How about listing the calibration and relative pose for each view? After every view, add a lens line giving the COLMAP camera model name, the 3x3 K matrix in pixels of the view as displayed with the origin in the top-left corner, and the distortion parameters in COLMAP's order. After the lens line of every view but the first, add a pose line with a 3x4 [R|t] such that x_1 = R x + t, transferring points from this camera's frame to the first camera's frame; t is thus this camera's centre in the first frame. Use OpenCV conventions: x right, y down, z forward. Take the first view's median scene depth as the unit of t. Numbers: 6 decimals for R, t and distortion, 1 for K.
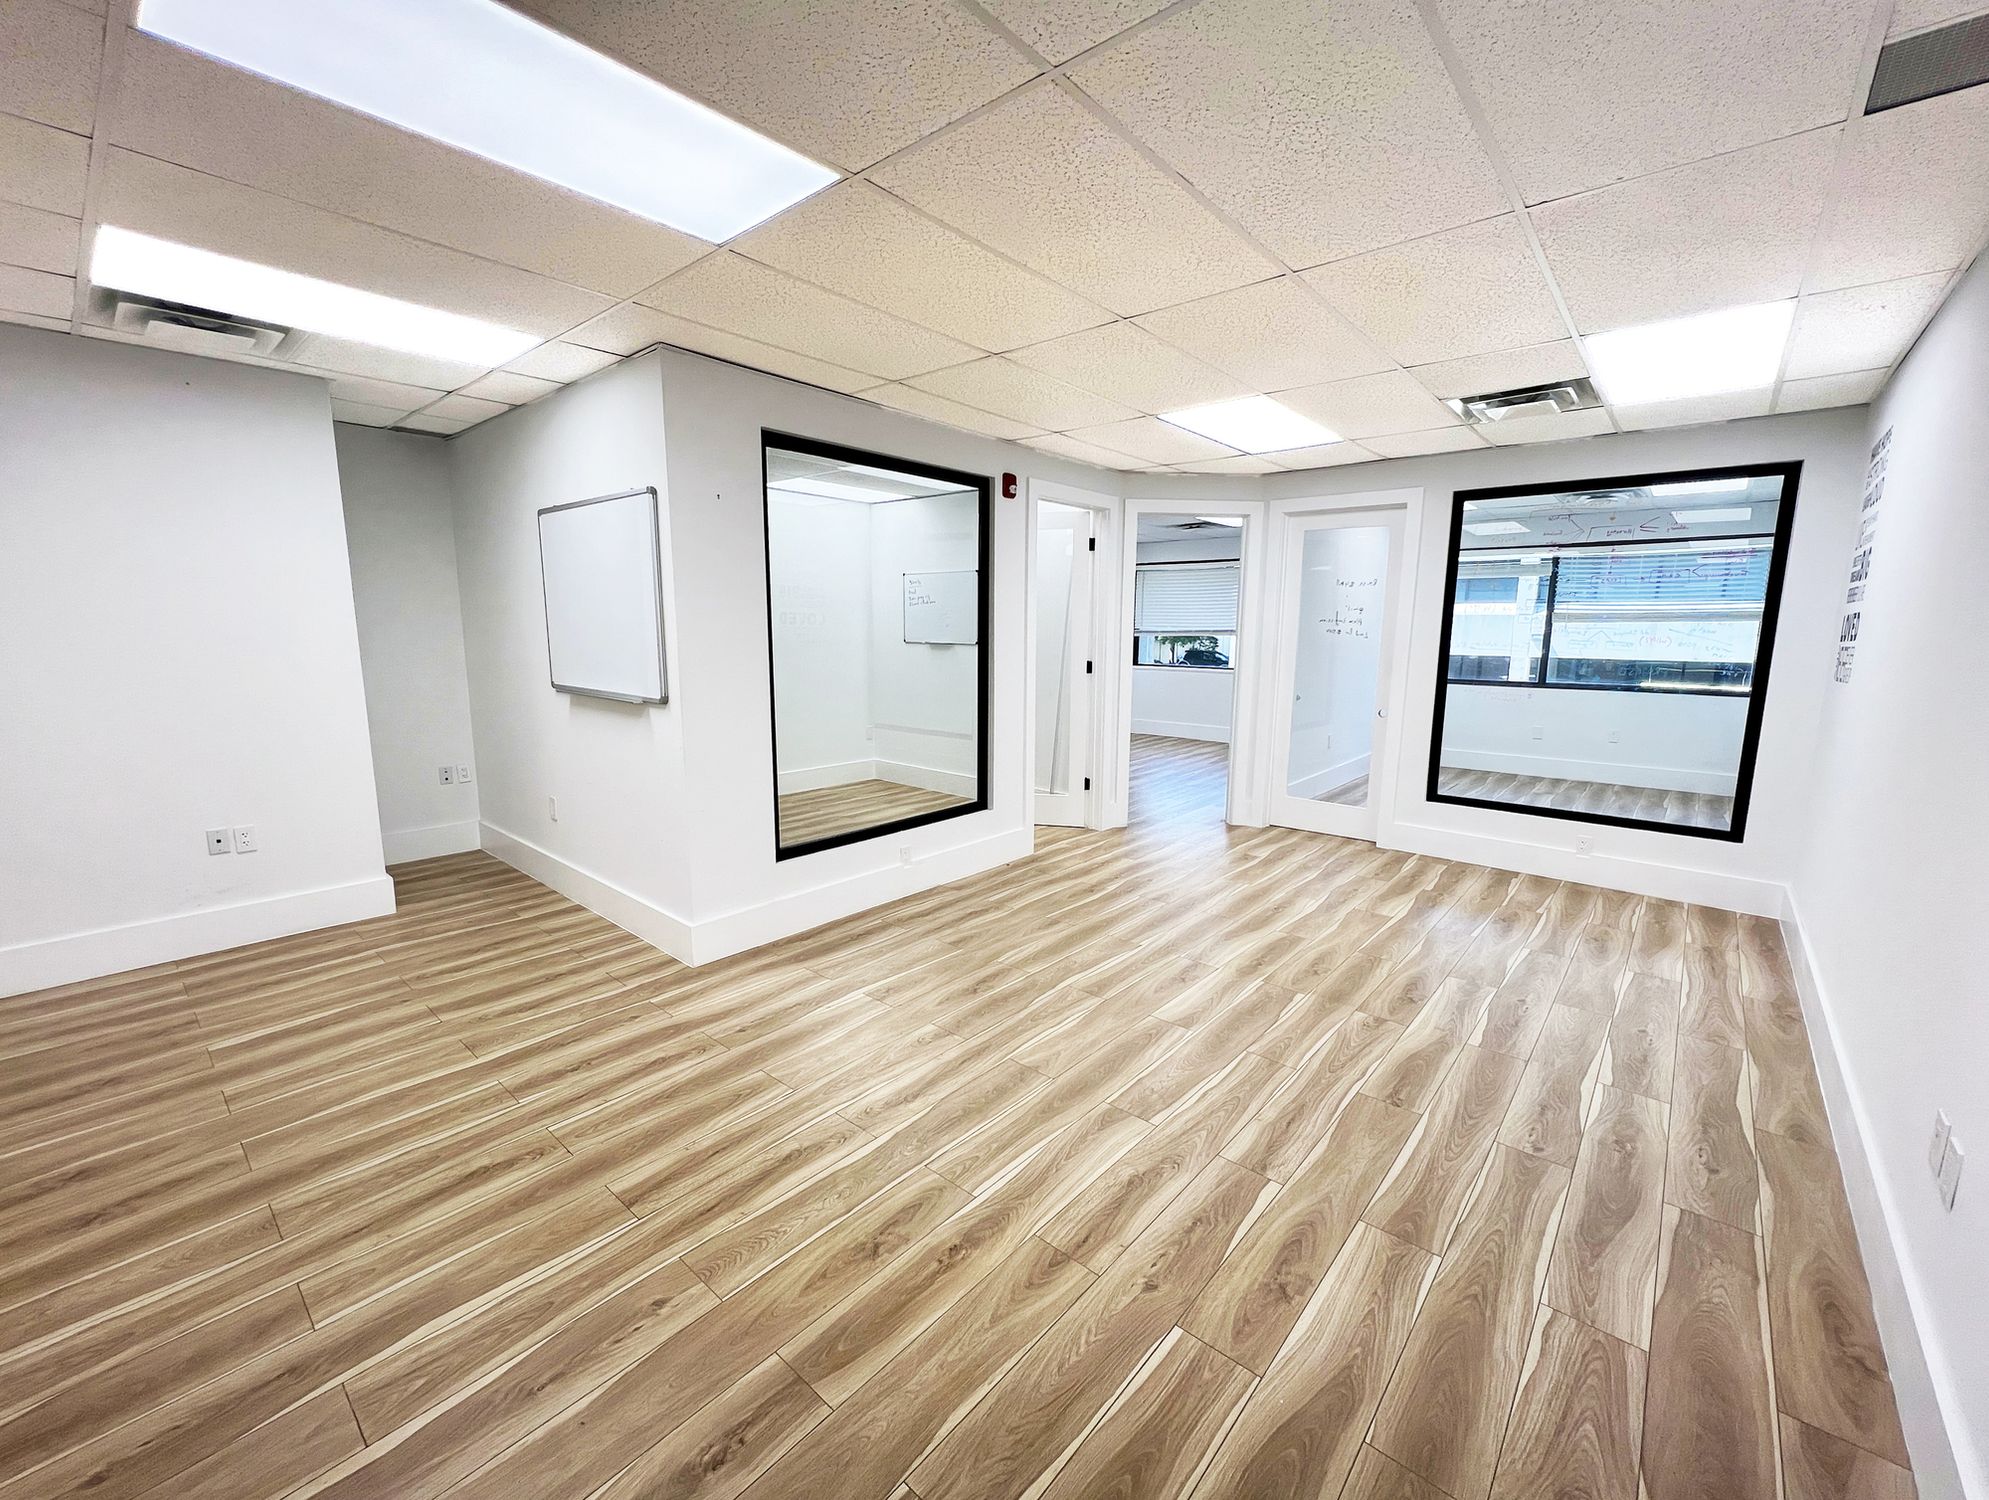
lens RADIAL K [[806.1, 0, 1001.3], [0, 806.1, 753.6], [0, 0, 1]] dist [-0.002111, 0.001050]
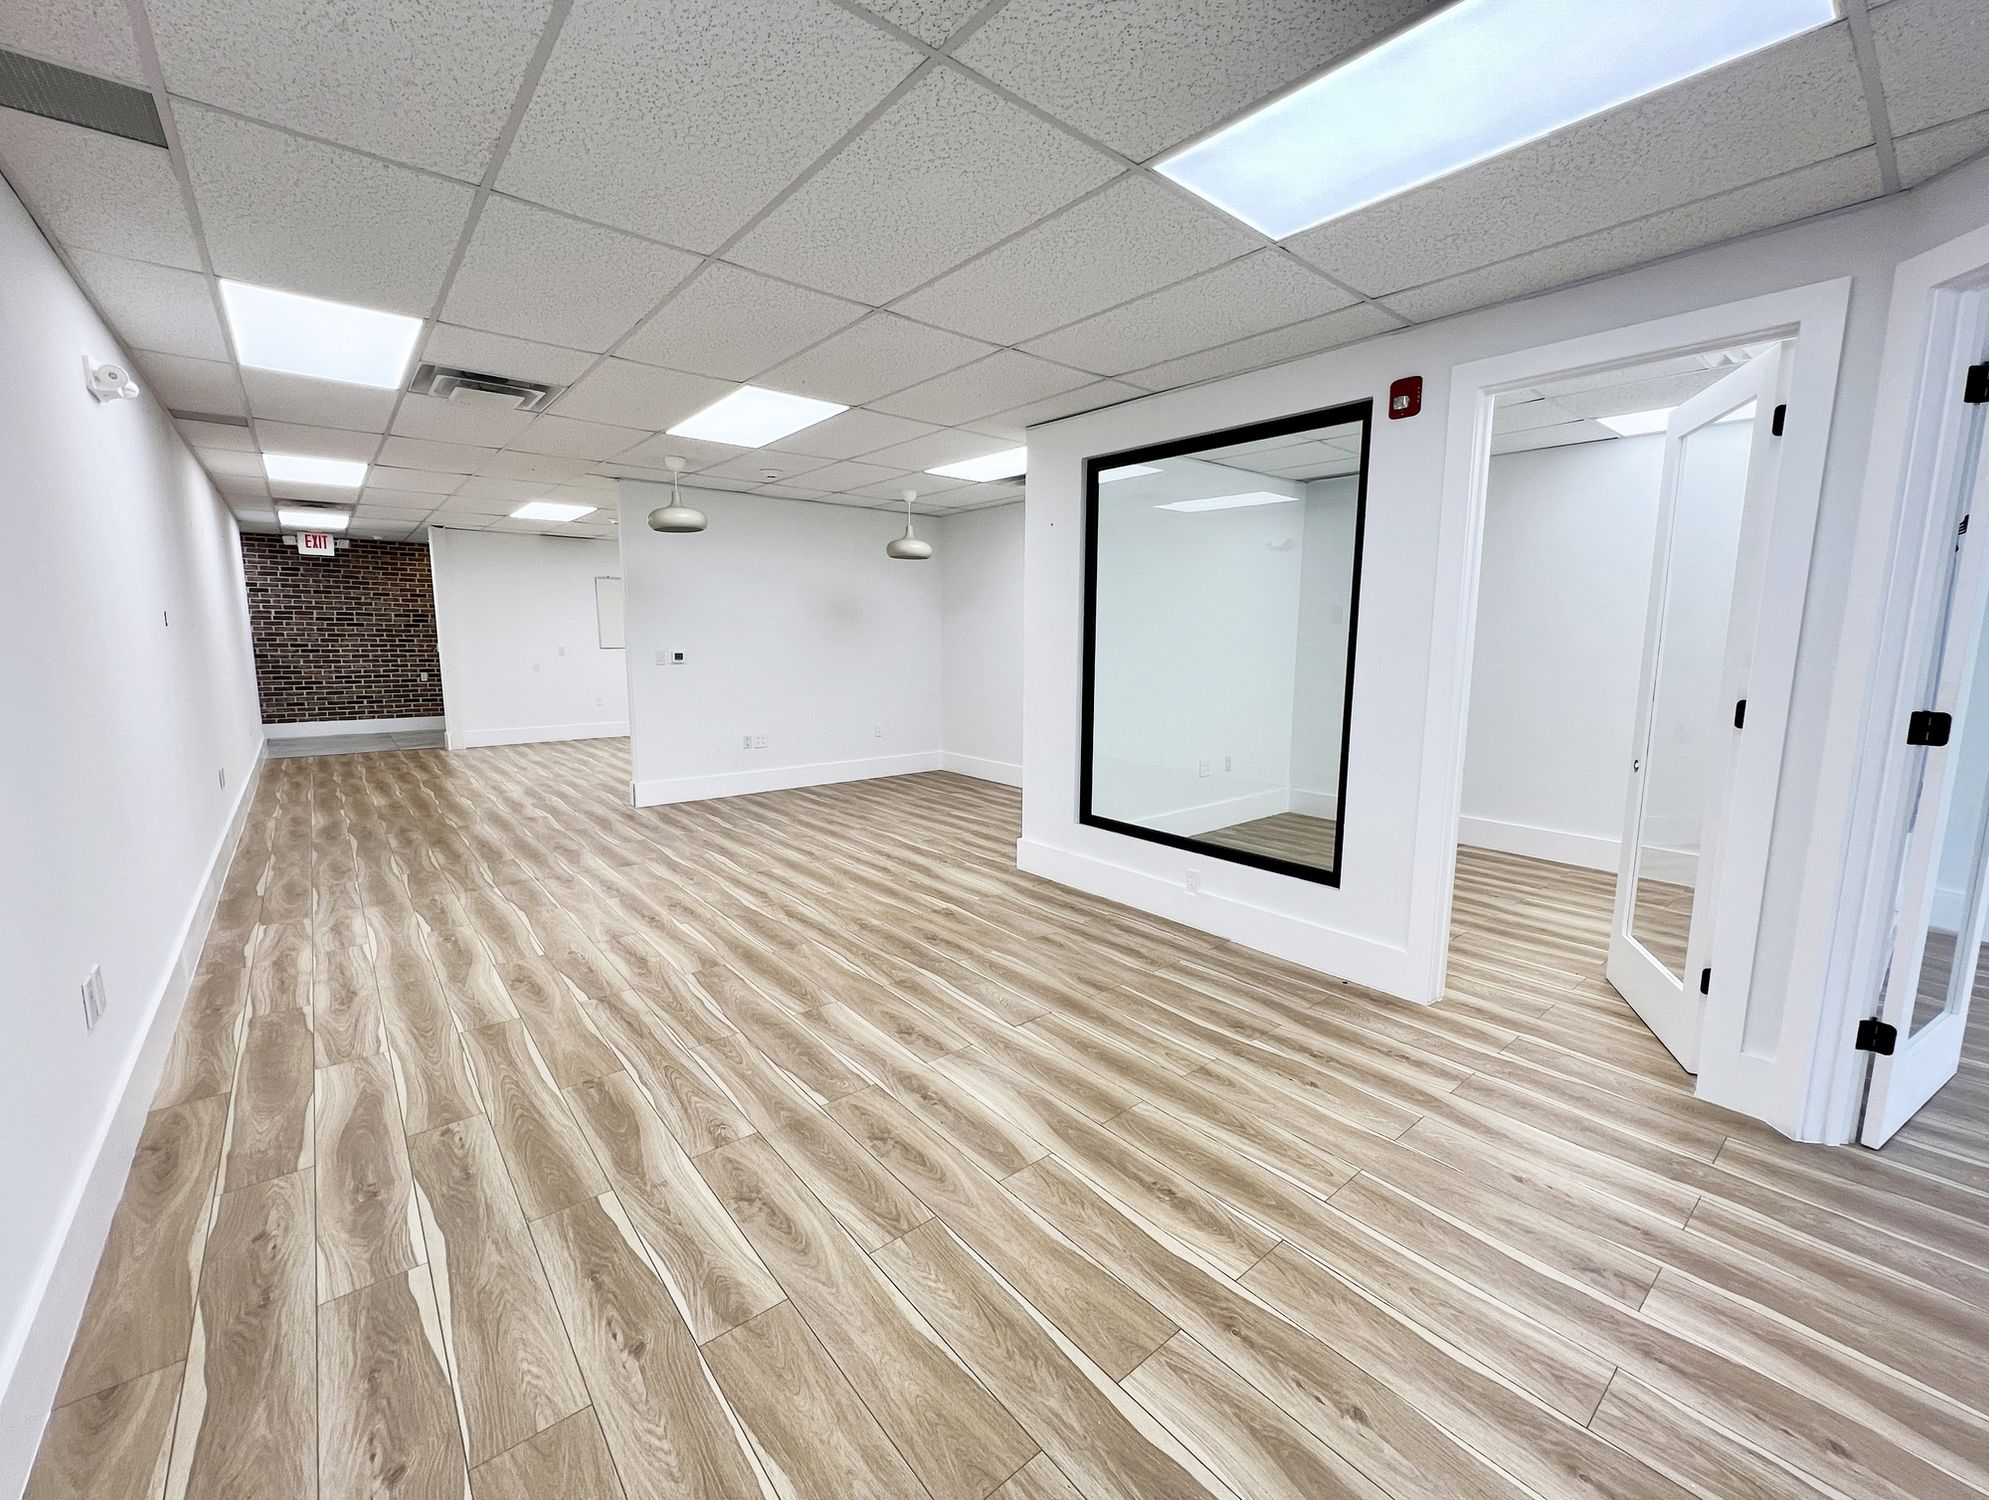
lens RADIAL K [[806.1, 0, 1003.6], [0, 806.1, 753.1], [0, 0, 1]] dist [-0.002111, 0.001050]
pose [[-0.146737, 0.137201, -0.979614, 0.940208], [-0.166612, 0.972757, 0.161198, -0.145747], [0.975043, 0.186869, -0.119880, 1.087969]]
